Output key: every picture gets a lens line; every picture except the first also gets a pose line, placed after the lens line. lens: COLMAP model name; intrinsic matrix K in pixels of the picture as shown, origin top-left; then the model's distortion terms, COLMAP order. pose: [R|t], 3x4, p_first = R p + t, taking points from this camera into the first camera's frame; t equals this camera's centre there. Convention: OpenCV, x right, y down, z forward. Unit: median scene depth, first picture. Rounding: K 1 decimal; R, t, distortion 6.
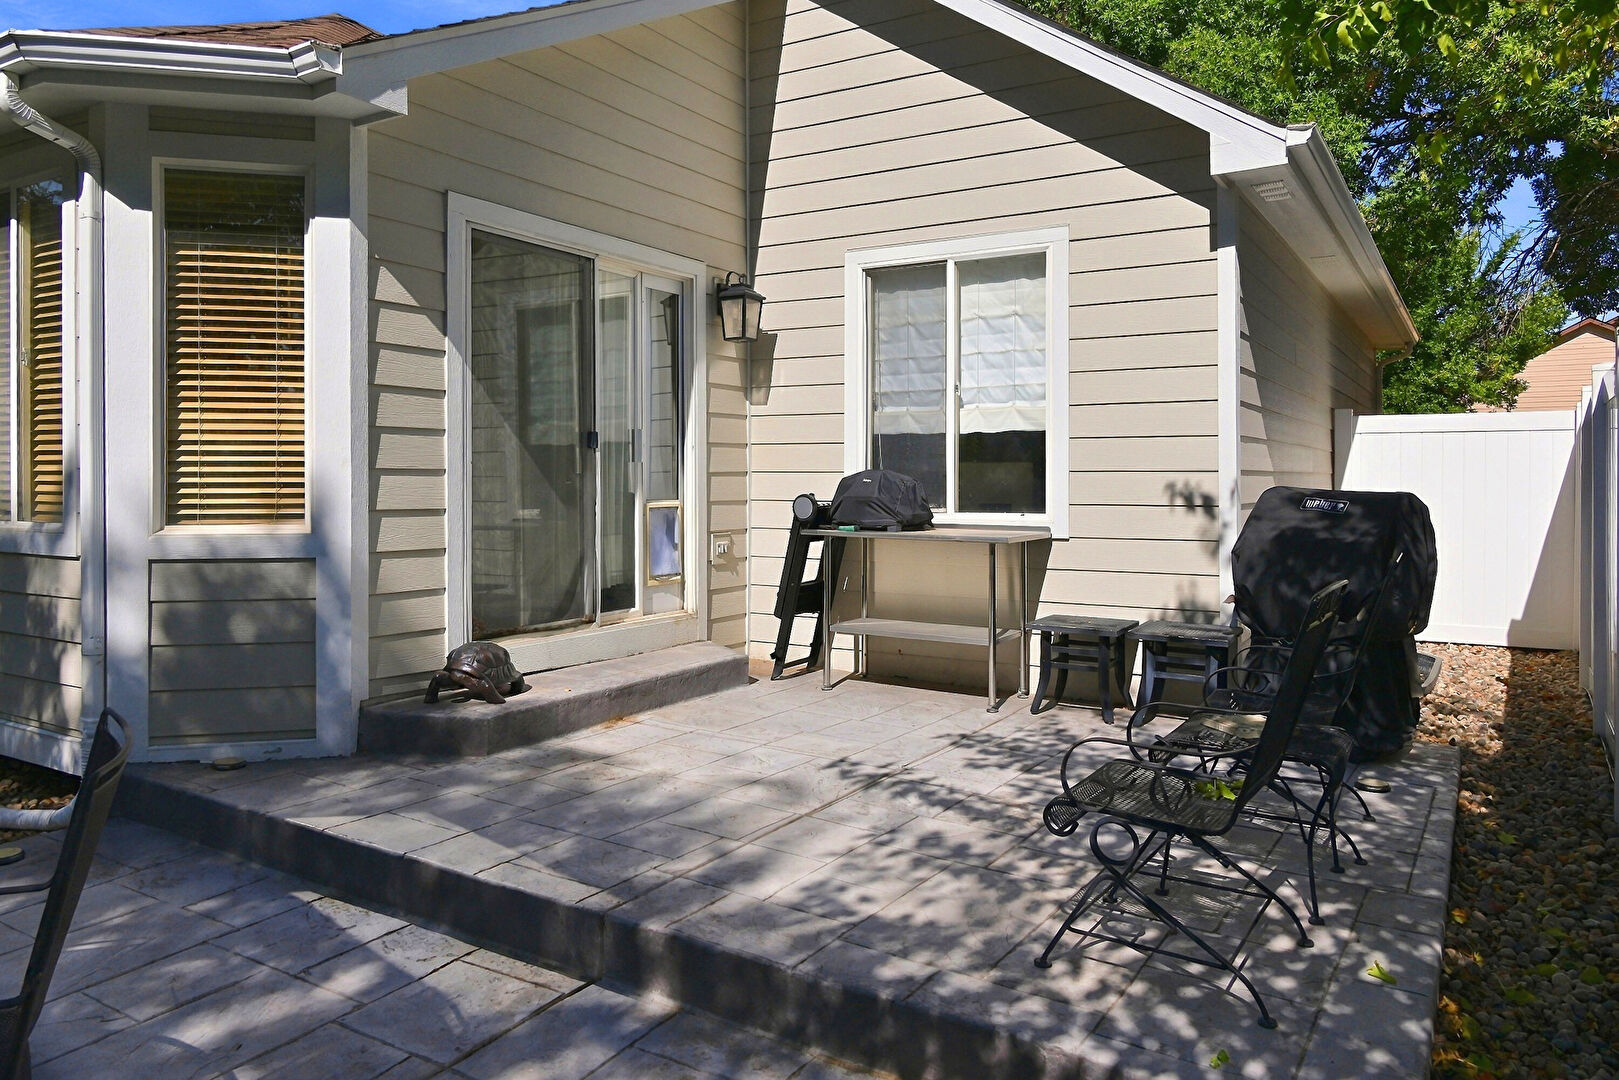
lens RADIAL K [[1116.1, 0, 807.4], [0, 1116.1, 496.3], [0, 0, 1]] dist [-0.005226, -0.001667]
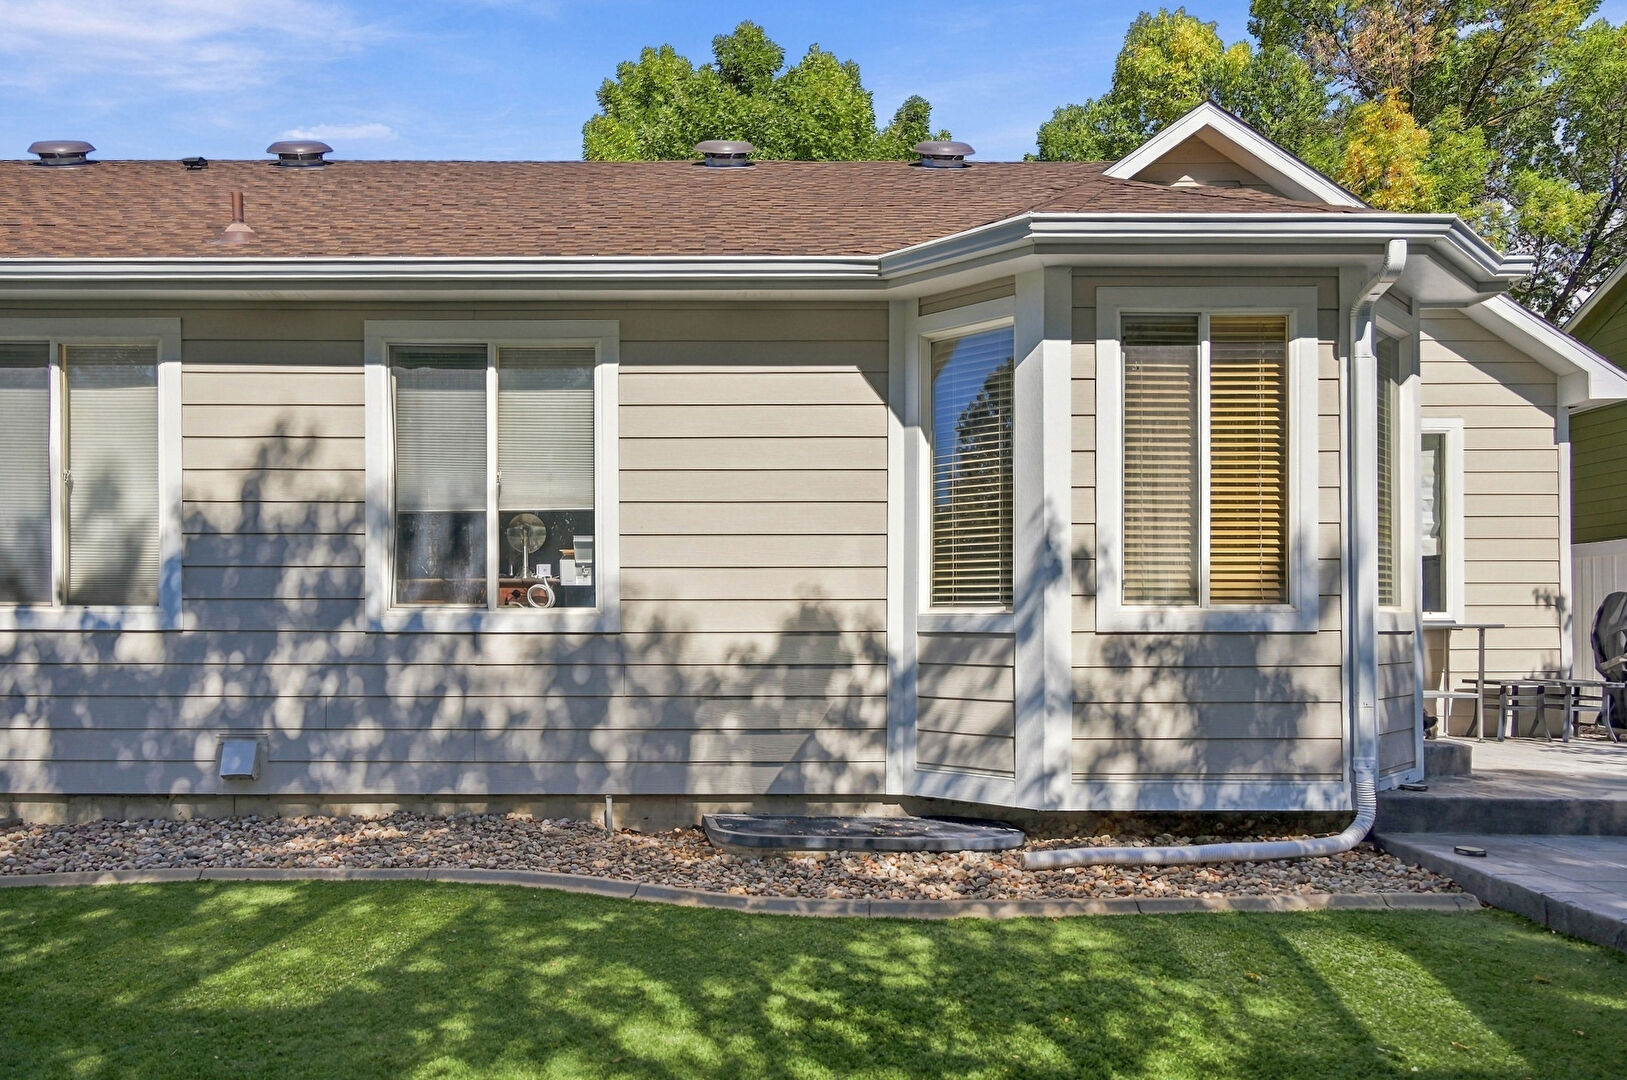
lens RADIAL K [[1155.0, 0, 765.6], [0, 1155.0, 632.1], [0, 0, 1]] dist [0.006354, 0.001272]
pose [[0.851179, -0.005864, 0.524843, -1.414455], [0.009391, 0.999948, -0.004057, 0.041935], [-0.524792, 0.008382, 0.851189, 0.180438]]
